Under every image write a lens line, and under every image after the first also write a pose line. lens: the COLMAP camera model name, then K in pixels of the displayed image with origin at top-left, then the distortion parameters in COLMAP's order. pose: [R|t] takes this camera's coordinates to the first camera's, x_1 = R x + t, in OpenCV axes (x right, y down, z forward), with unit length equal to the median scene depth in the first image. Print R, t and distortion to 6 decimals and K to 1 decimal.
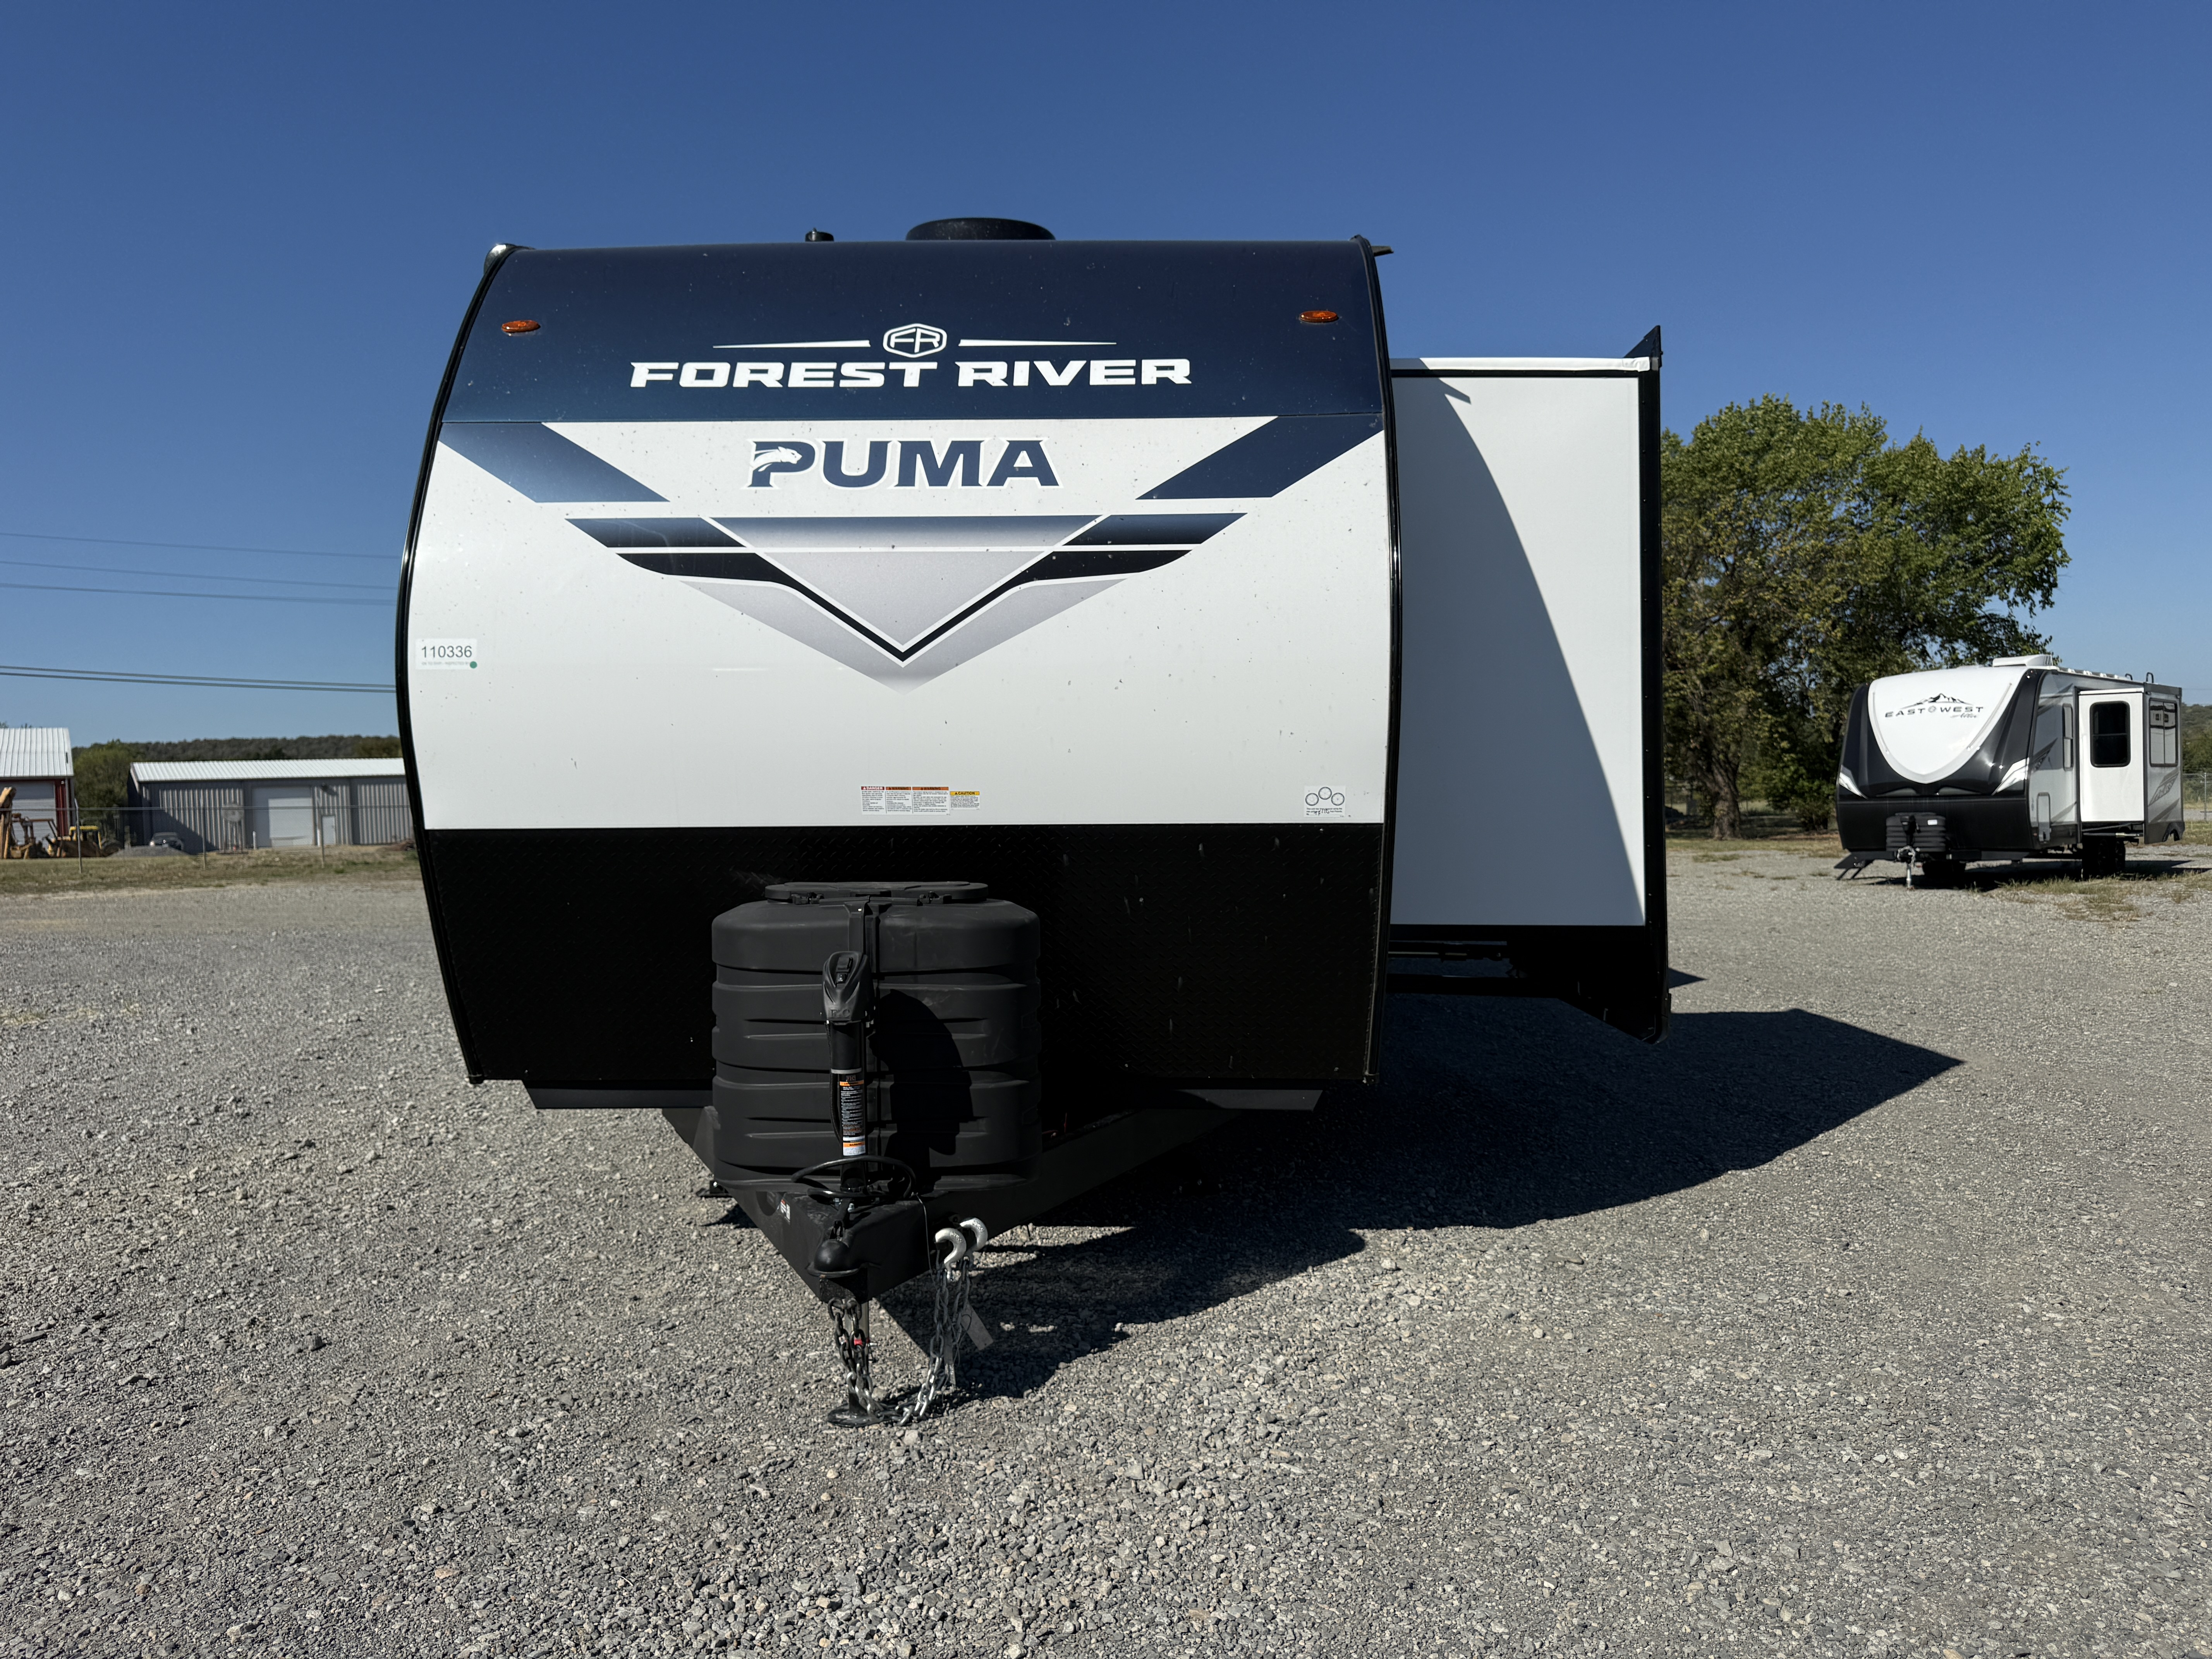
lens RADIAL K [[1557.5, 0, 1106.0], [0, 1557.5, 829.5], [0, 0, 1]] dist [0.176351, -0.328119]
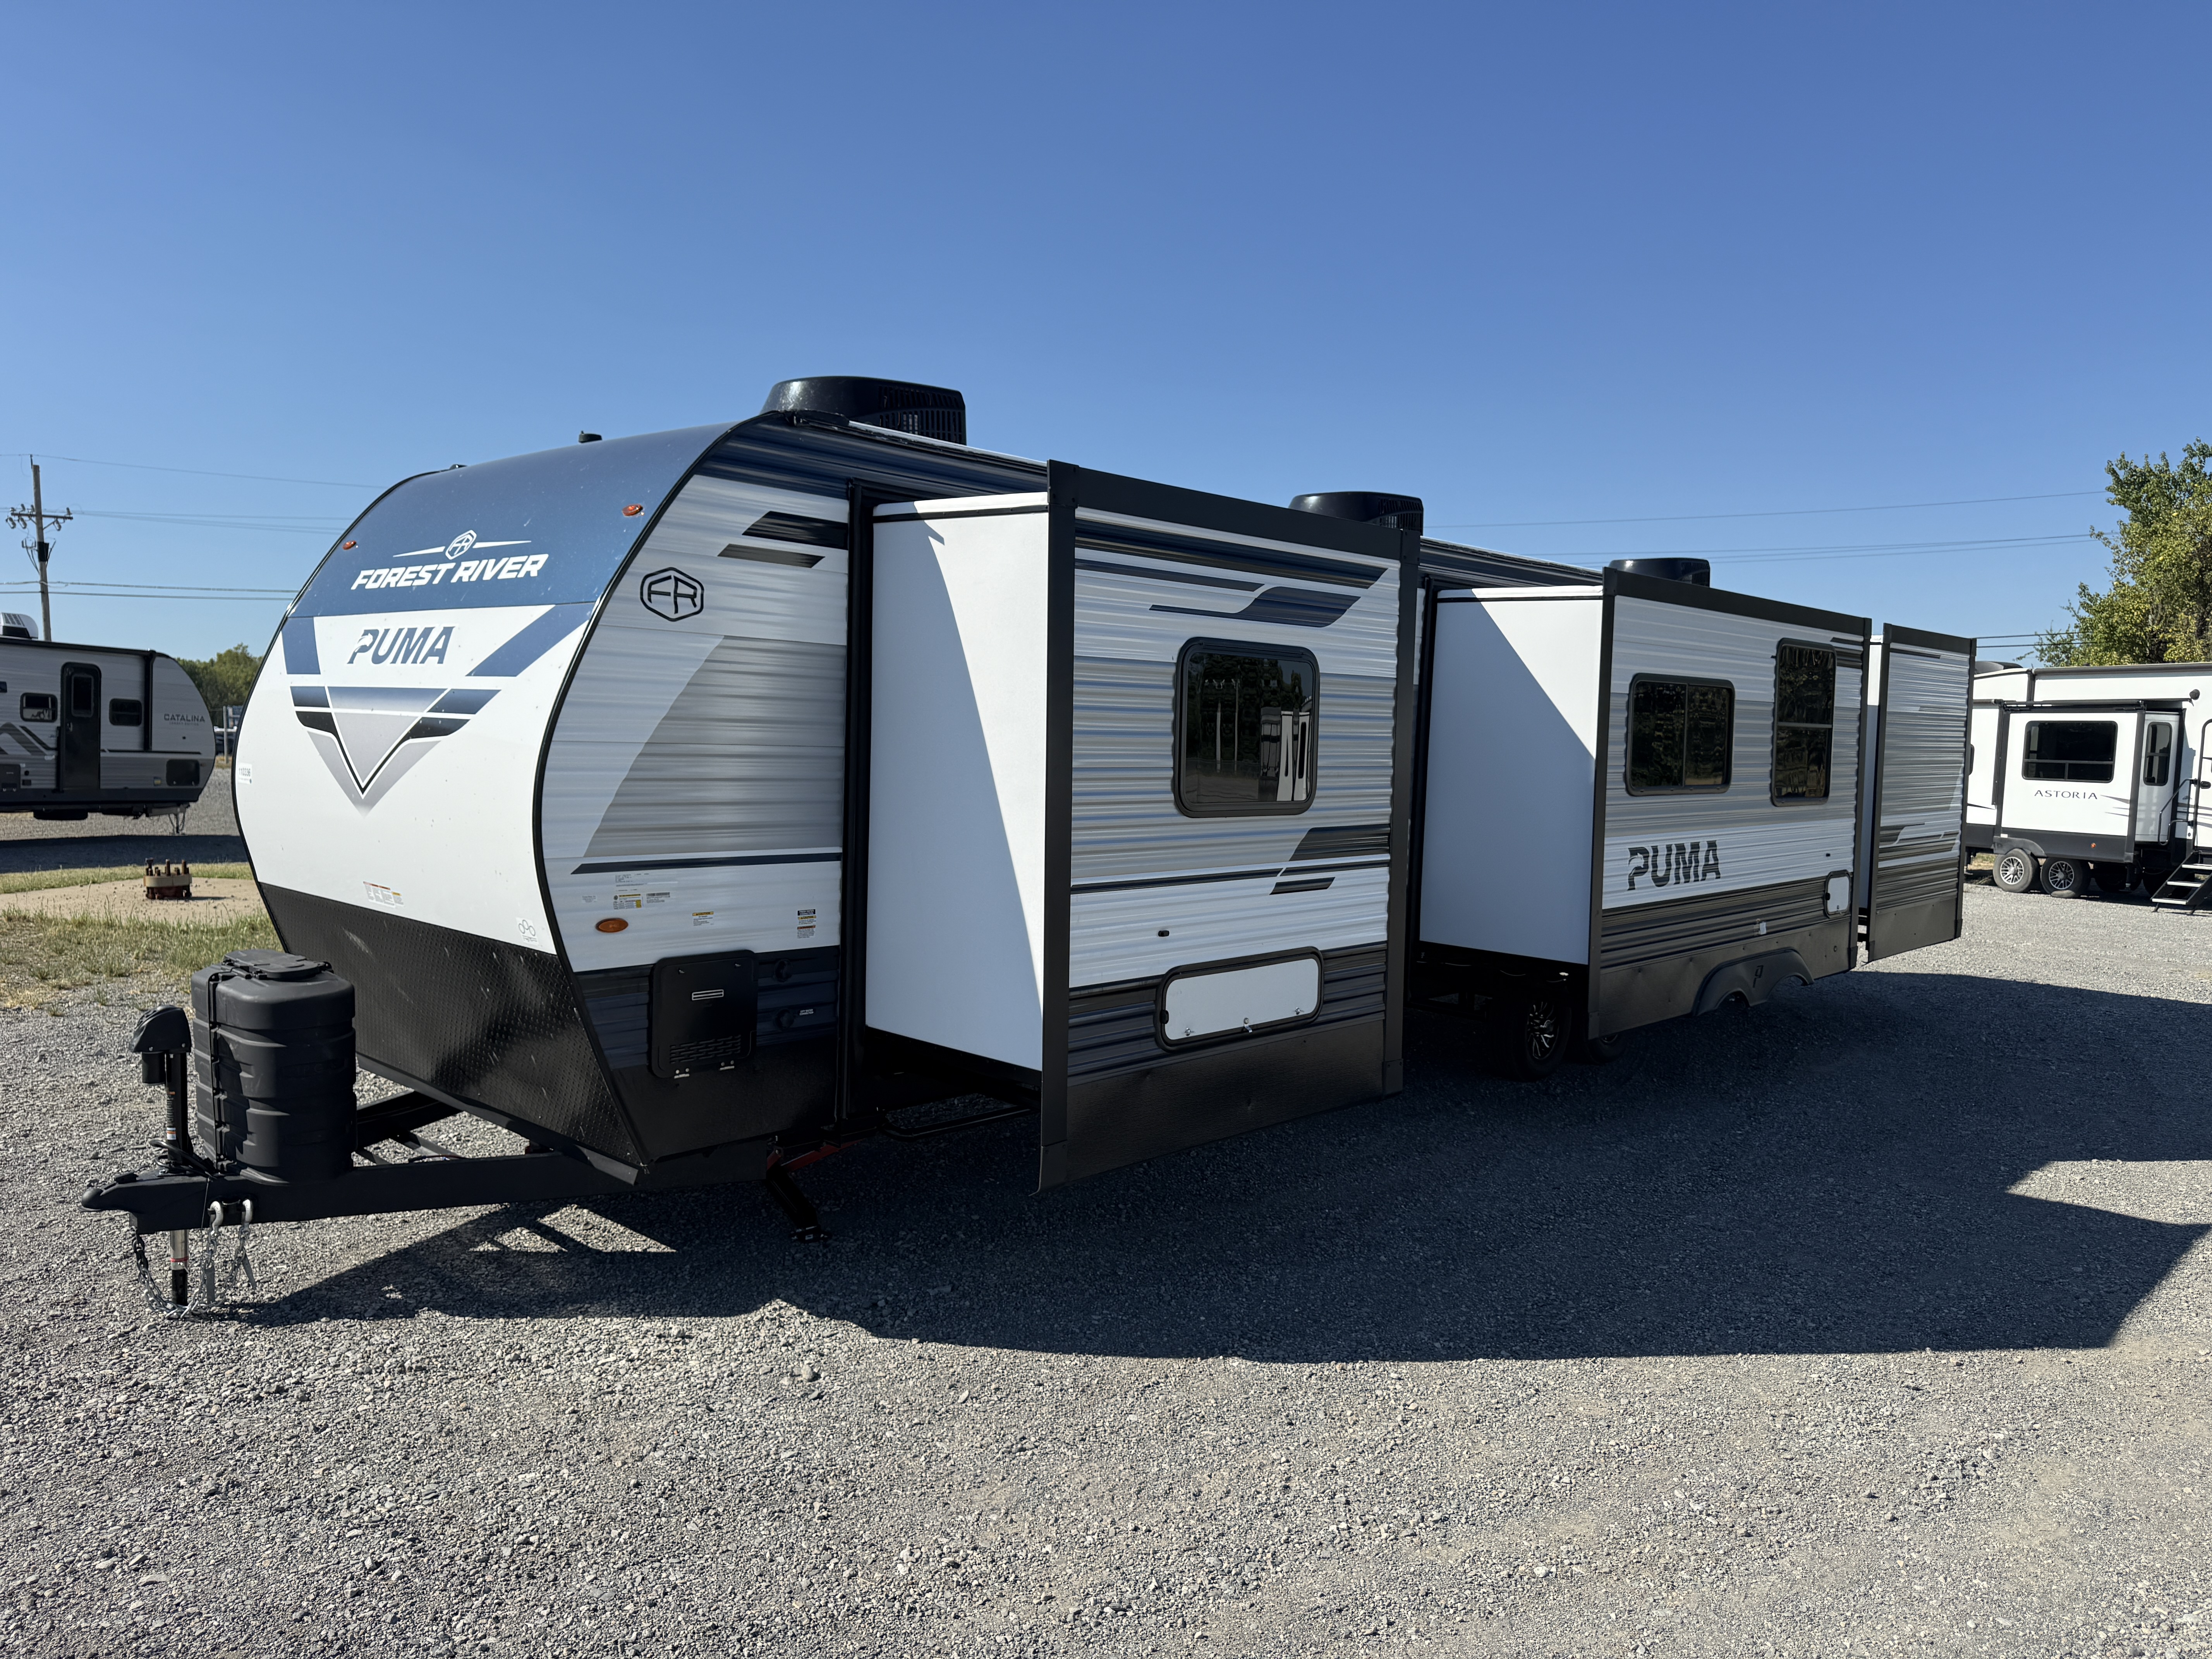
lens RADIAL K [[1557.5, 0, 1106.0], [0, 1557.5, 829.5], [0, 0, 1]] dist [0.176351, -0.328119]
pose [[0.748547, 0.073343, -0.659013, 1.211570], [-0.048235, 0.997254, 0.056199, -0.176782], [0.661325, -0.010280, 0.750029, 0.363585]]
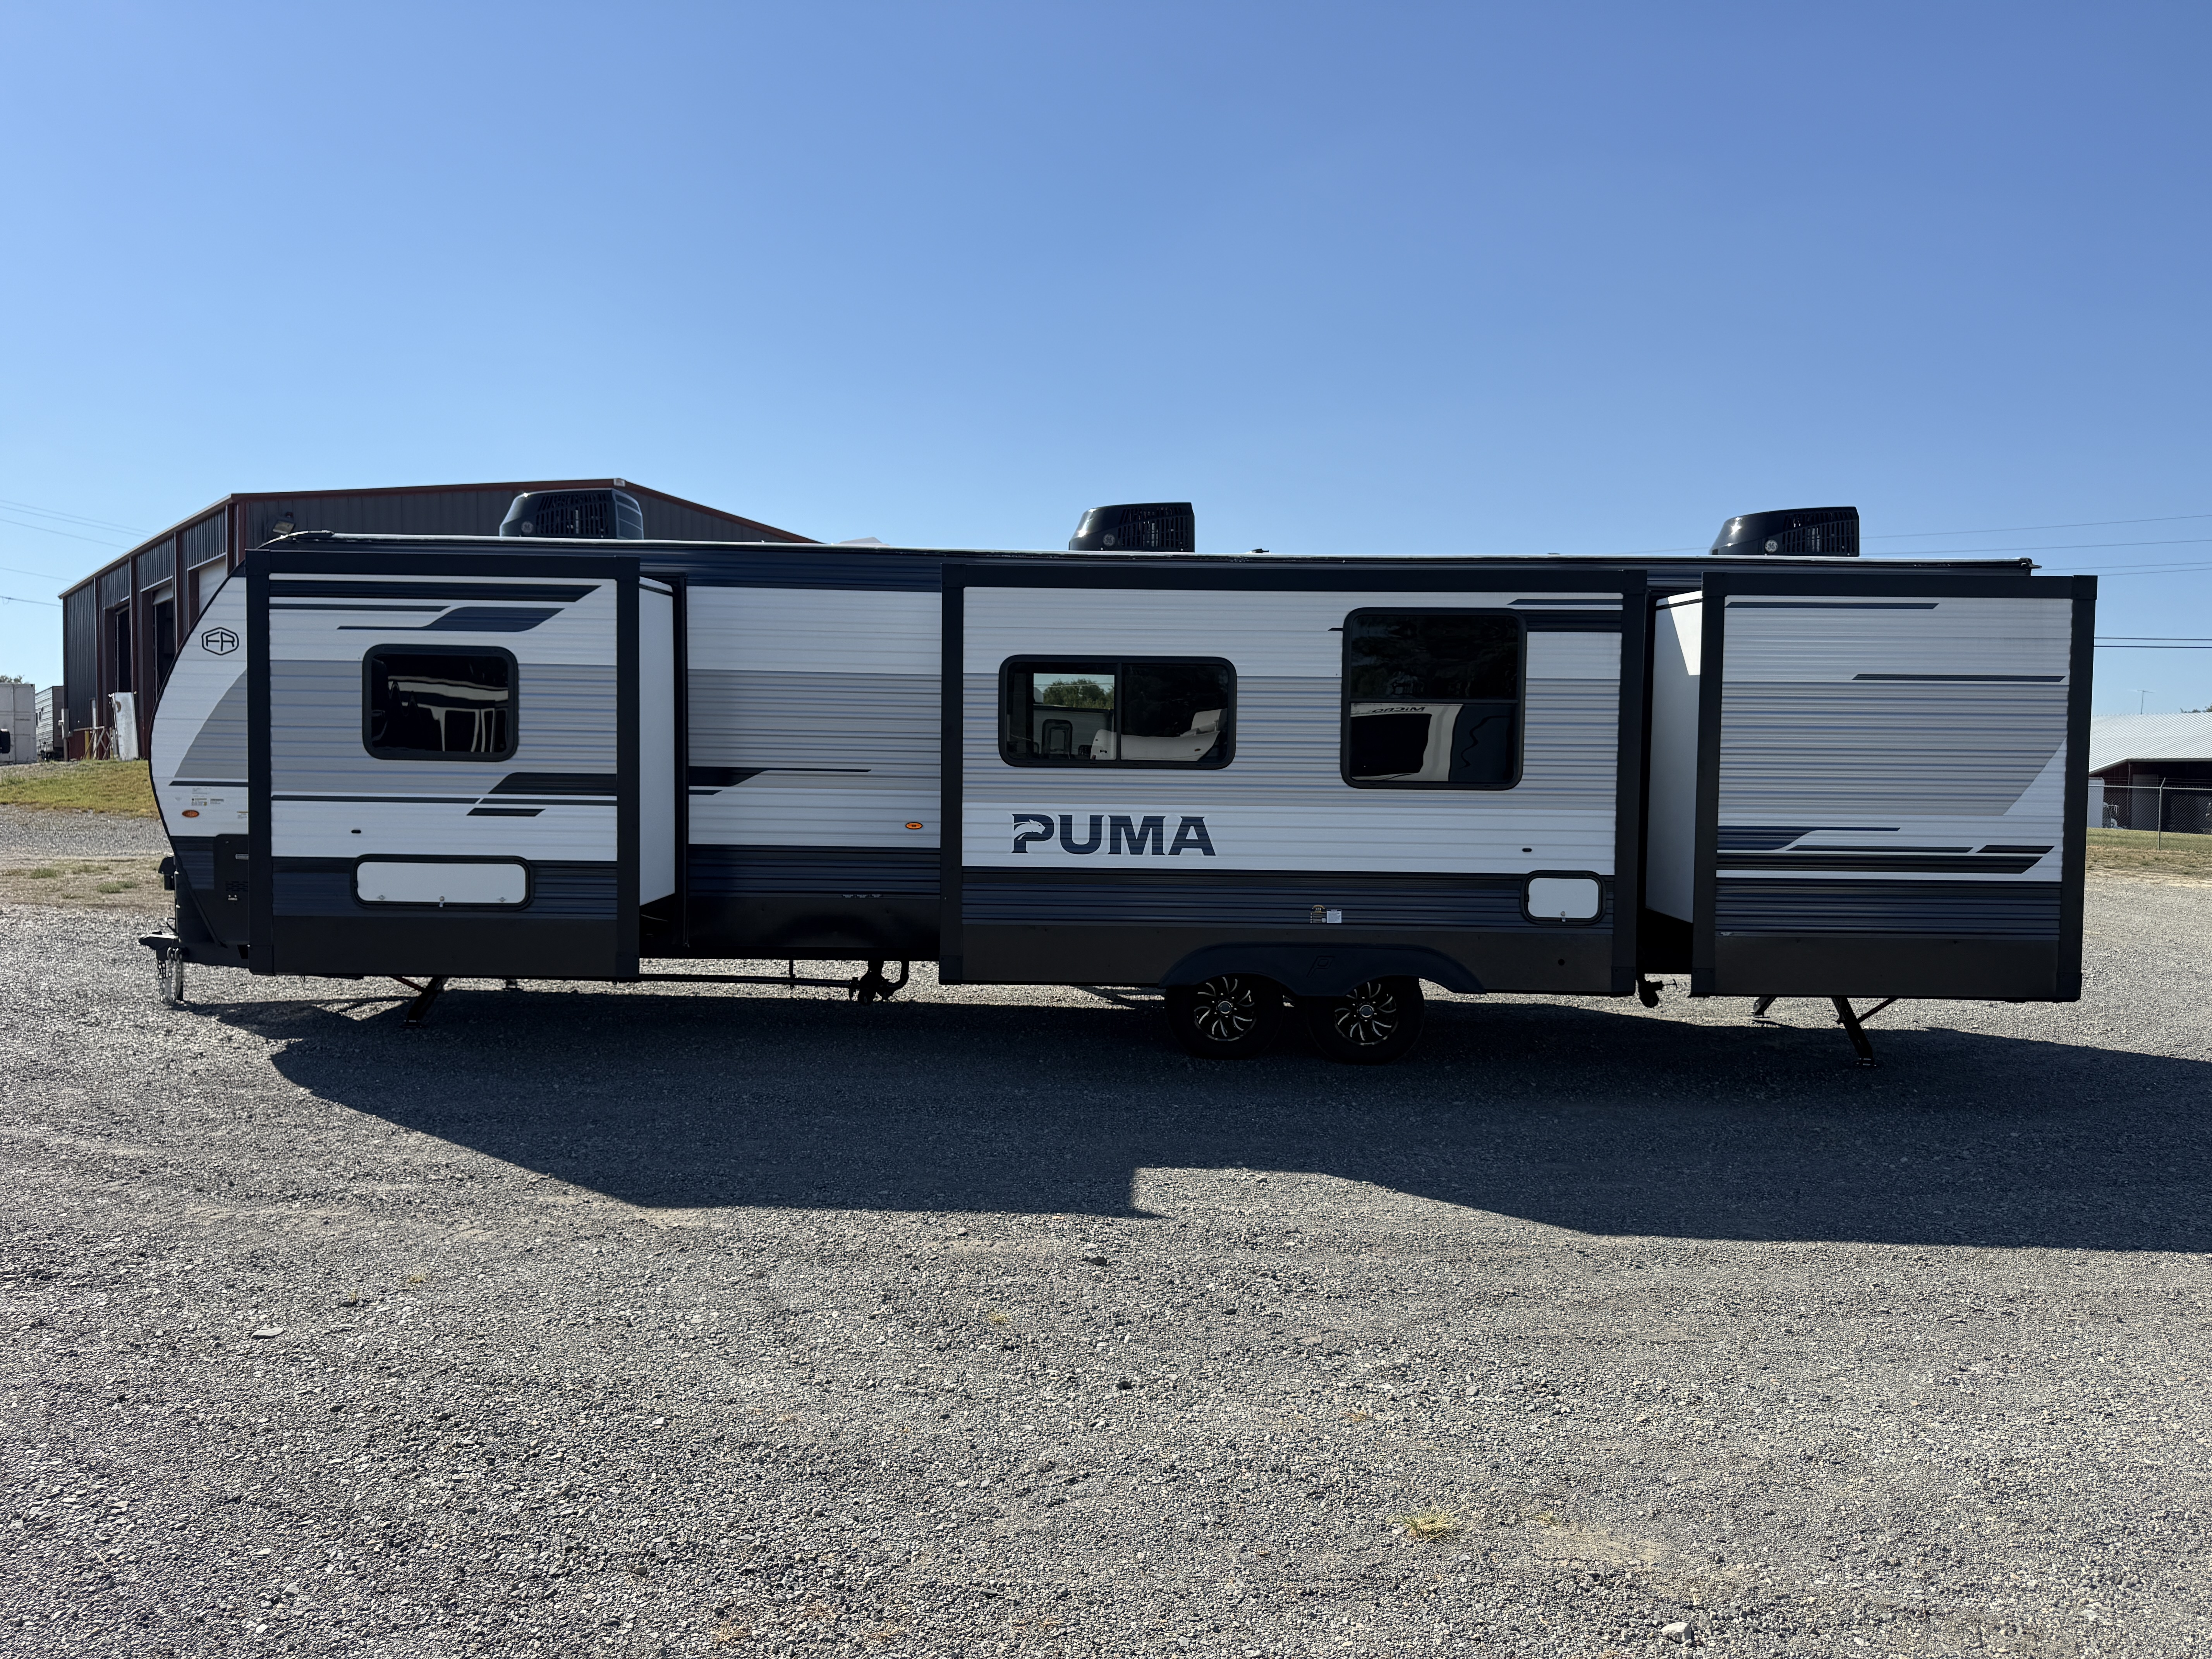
lens RADIAL K [[1557.5, 0, 1106.0], [0, 1557.5, 829.5], [0, 0, 1]] dist [0.176351, -0.328119]
pose [[0.020608, 0.056463, -0.998192, 2.461181], [-0.038179, 0.997720, 0.055648, -0.177319], [0.999058, 0.036964, 0.022717, 2.228451]]
